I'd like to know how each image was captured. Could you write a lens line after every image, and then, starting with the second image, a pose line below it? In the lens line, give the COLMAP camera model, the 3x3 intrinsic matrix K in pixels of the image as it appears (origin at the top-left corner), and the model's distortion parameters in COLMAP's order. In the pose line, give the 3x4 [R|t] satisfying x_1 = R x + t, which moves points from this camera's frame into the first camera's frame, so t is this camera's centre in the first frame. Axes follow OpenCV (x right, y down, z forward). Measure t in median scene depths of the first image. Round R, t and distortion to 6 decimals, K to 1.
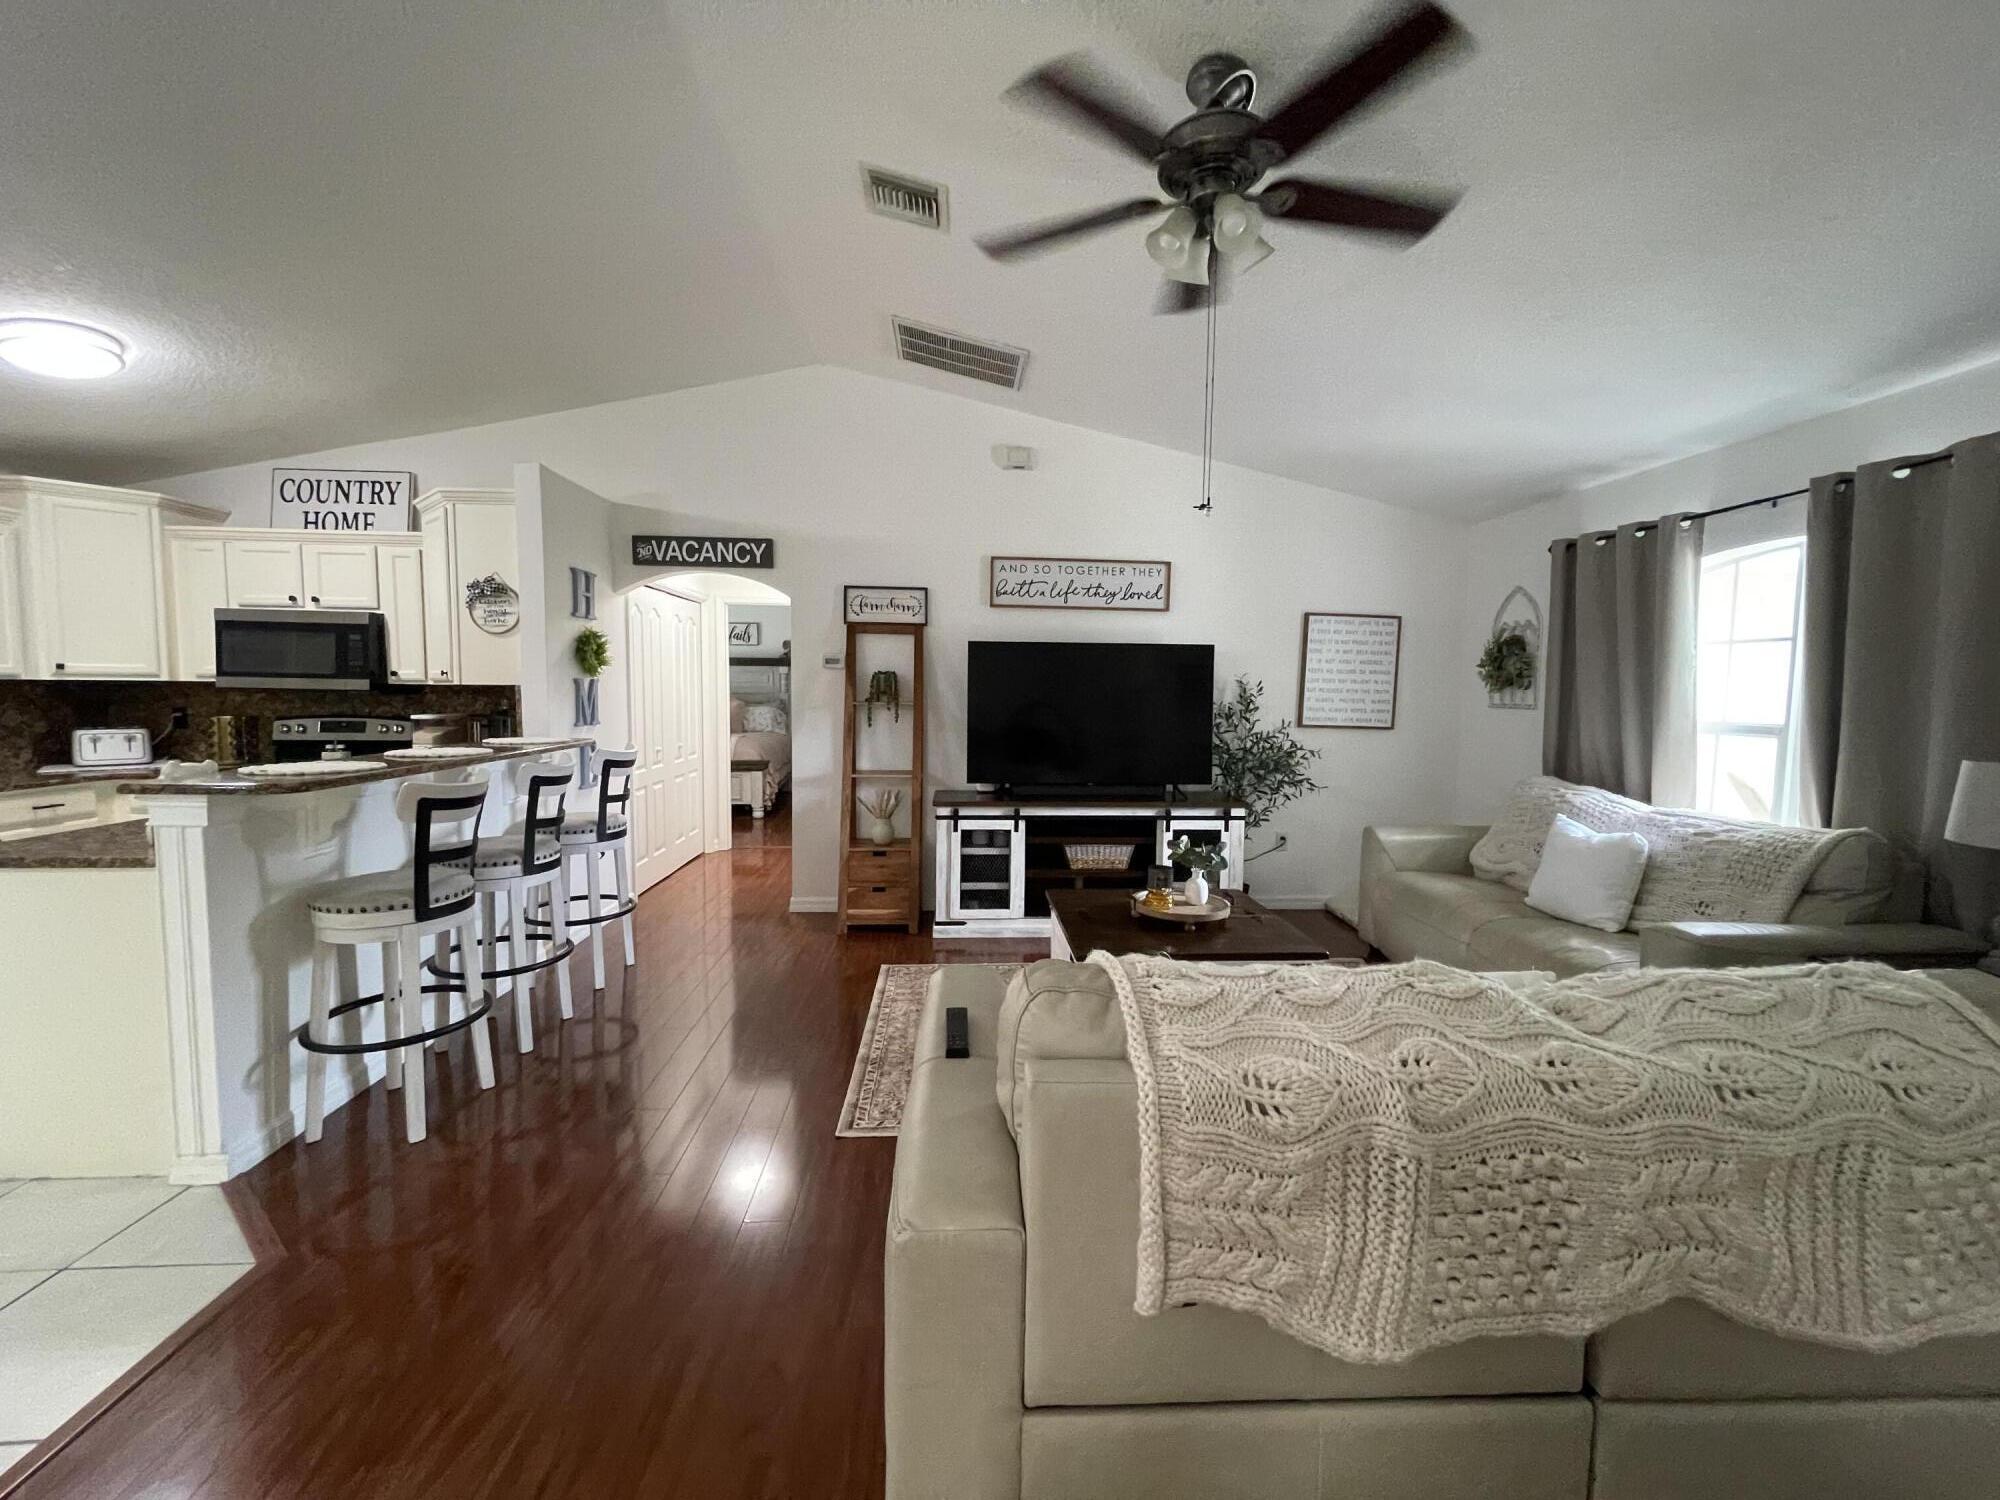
lens RADIAL K [[807.6, 0, 1013.2], [0, 807.6, 745.4], [0, 0, 1]] dist [-0.003143, 0.001110]
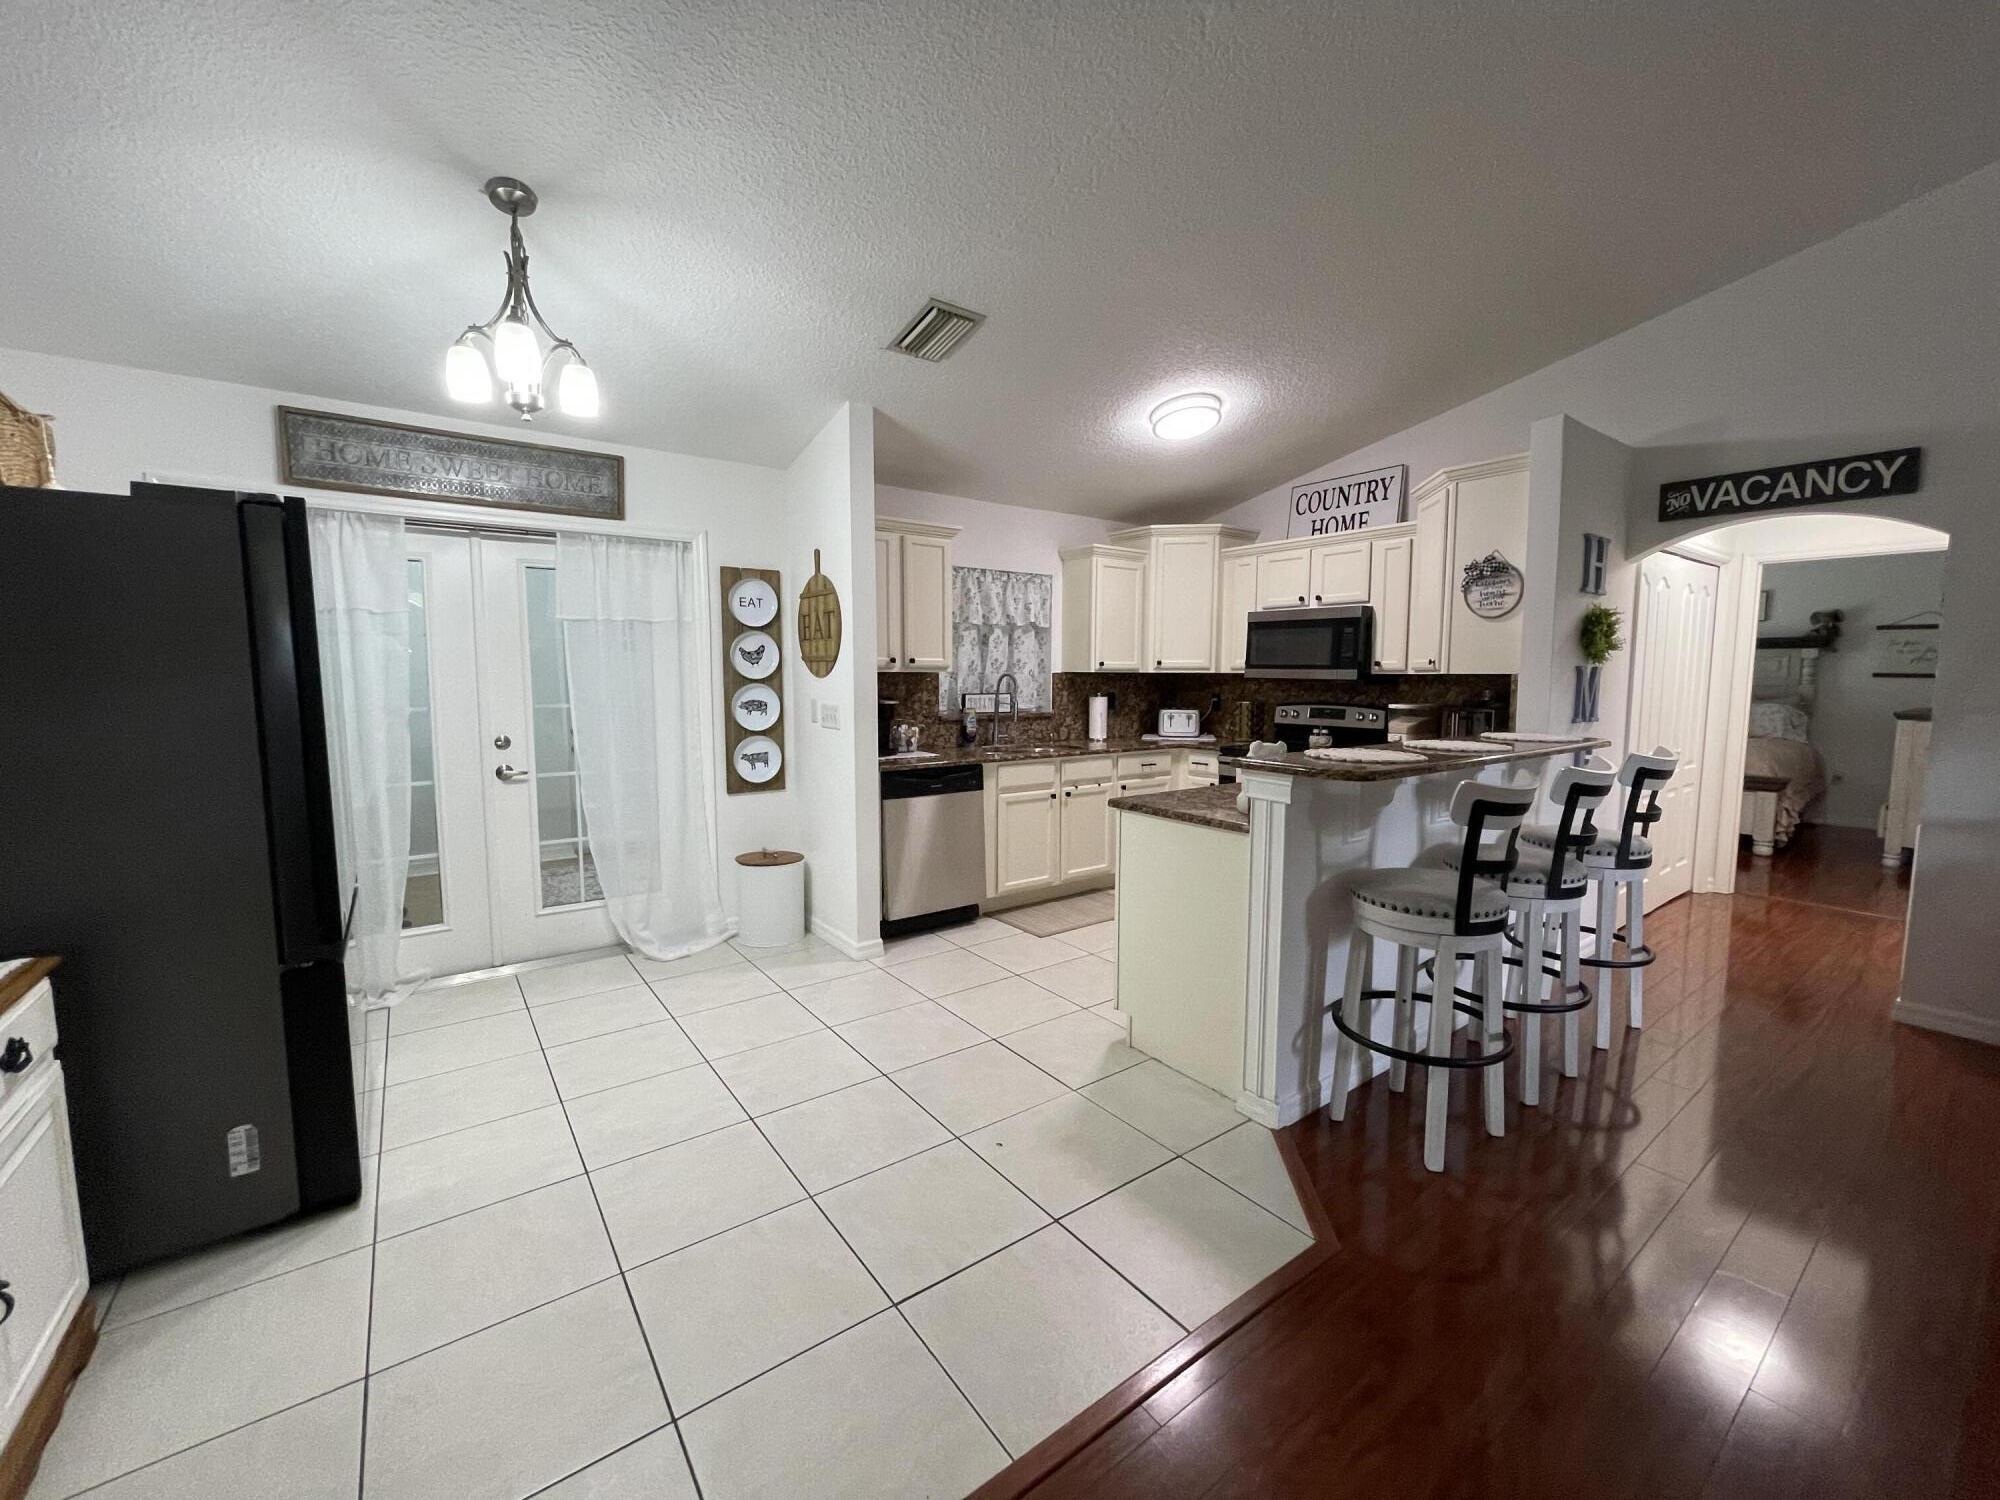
lens RADIAL K [[807.6, 0, 1013.0], [0, 807.6, 744.3], [0, 0, 1]] dist [-0.003143, 0.001110]
pose [[0.541052, 0.065620, -0.838425, -0.146394], [-0.058512, 0.997473, 0.040309, -0.000770], [0.838951, 0.027249, 0.543524, 0.048473]]
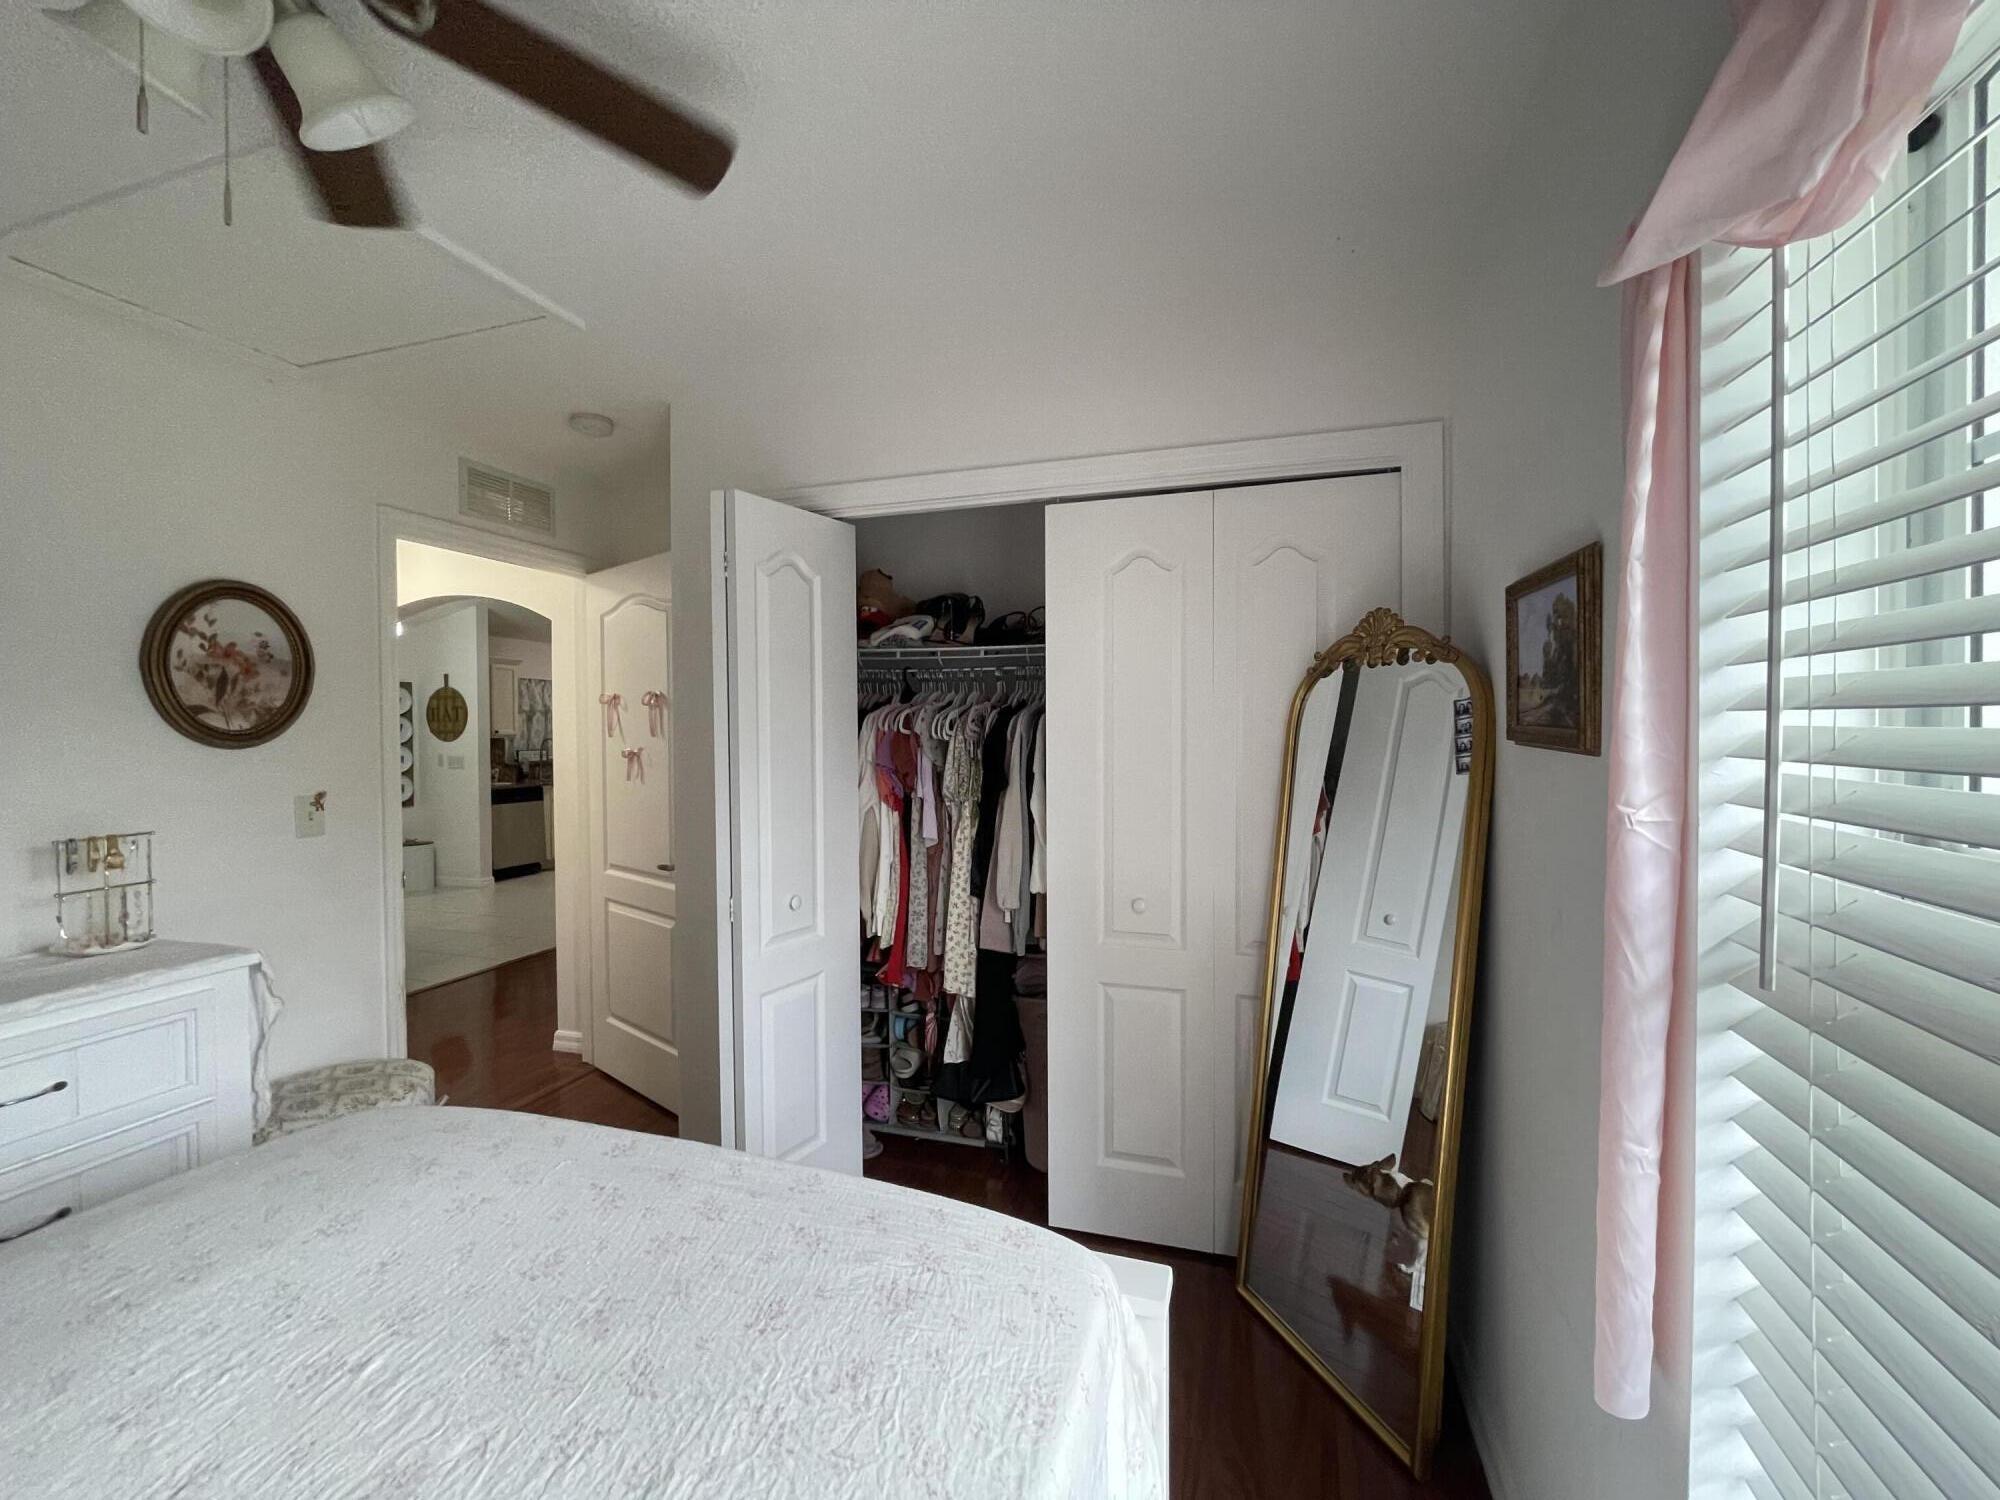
lens RADIAL K [[807.6, 0, 997.4], [0, 807.6, 747.5], [0, 0, 1]] dist [-0.003143, 0.001110]
pose [[0.927921, -0.012224, -0.372578, 0.669918], [-0.008842, 0.998459, -0.054782, 0.068468], [0.372673, 0.054127, 0.926383, -0.781319]]
